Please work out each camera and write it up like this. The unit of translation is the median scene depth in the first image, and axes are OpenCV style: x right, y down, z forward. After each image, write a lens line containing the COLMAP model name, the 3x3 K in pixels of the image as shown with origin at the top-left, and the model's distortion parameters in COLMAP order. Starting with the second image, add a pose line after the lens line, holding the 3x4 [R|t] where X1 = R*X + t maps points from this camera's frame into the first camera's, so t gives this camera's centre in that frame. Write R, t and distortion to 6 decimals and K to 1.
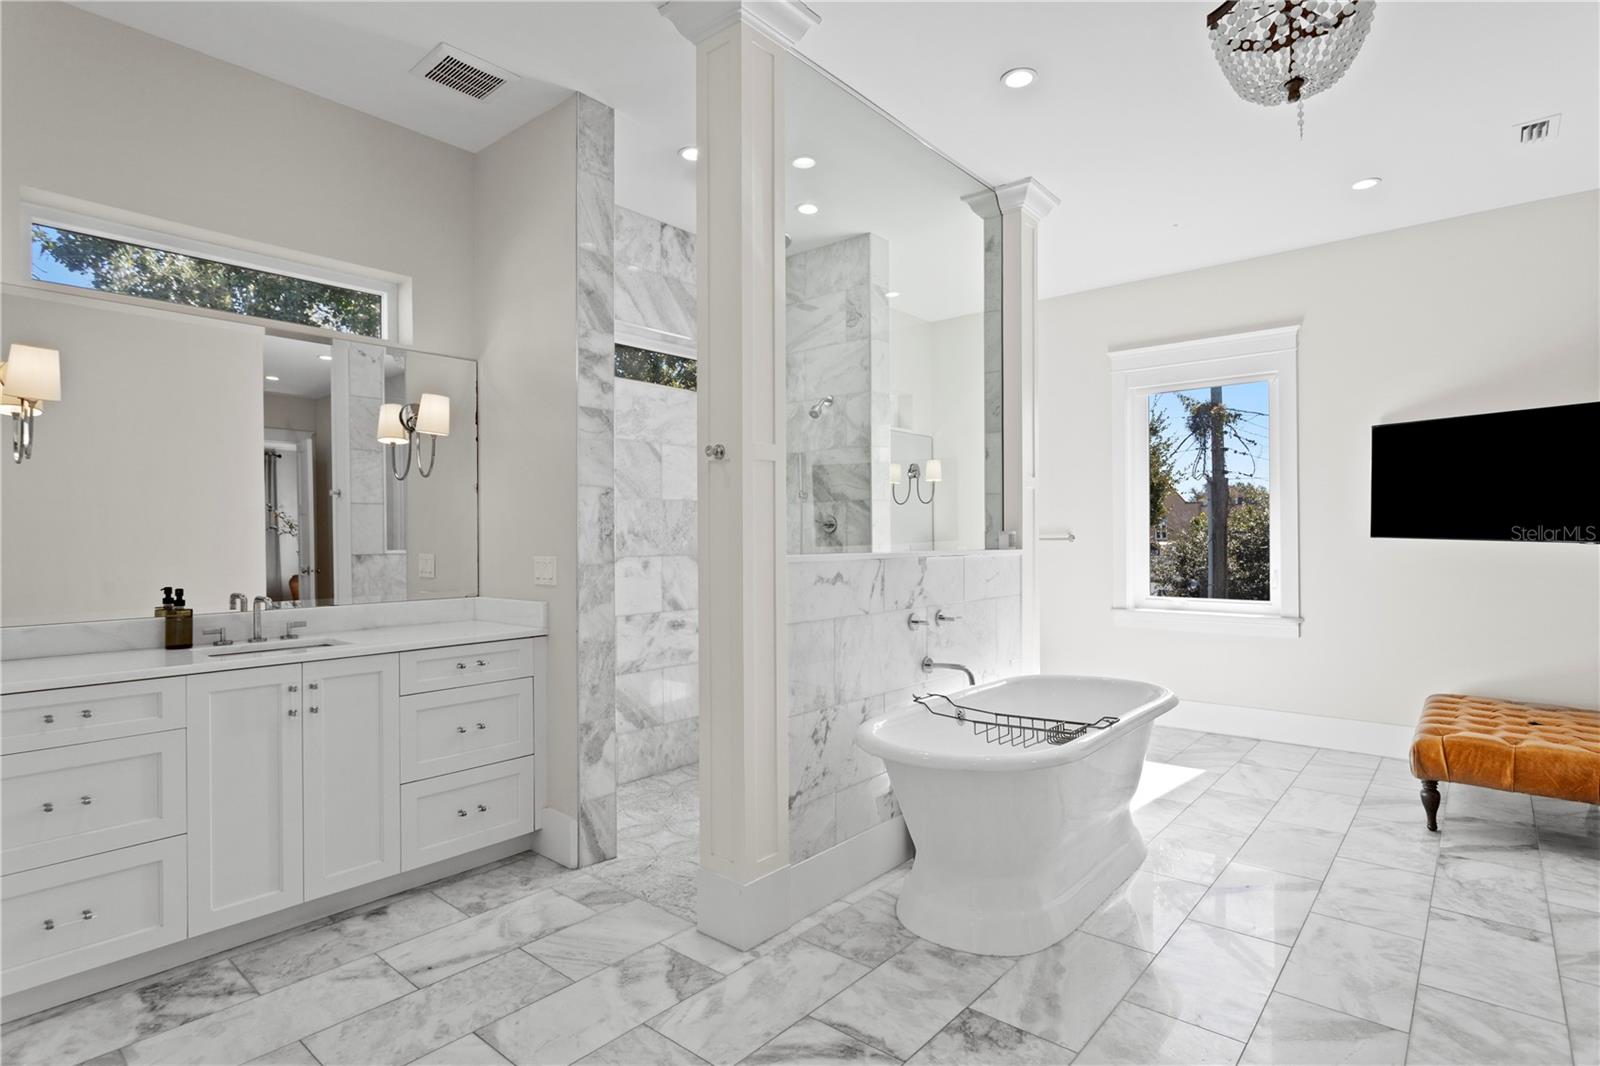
lens RADIAL K [[818.7, 0, 800.6], [0, 818.7, 537.4], [0, 0, 1]] dist [-0.005838, 0.004573]
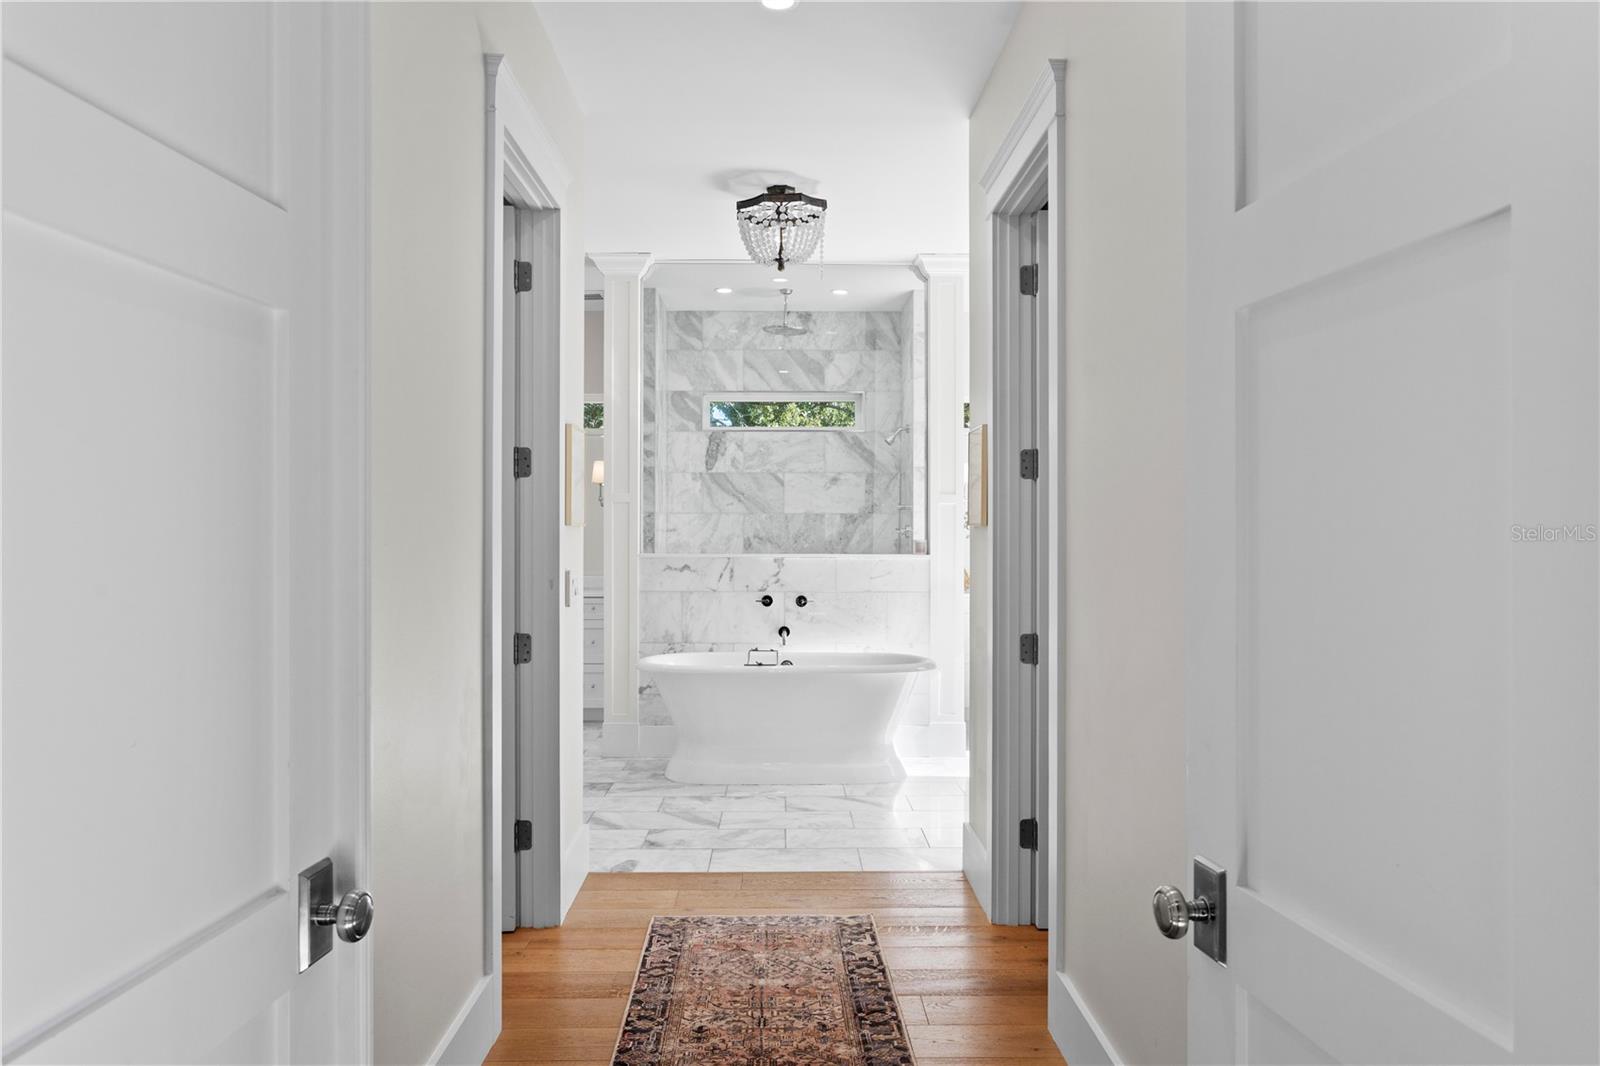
lens RADIAL K [[1142.4, 0, 799.7], [0, 1142.4, 530.5], [0, 0, 1]] dist [0.002762, 0.000056]
pose [[0.655734, 0.005831, -0.754969, 1.717988], [-0.005648, 0.999980, 0.002818, -0.030599], [0.754971, 0.002416, 0.655754, -0.317258]]
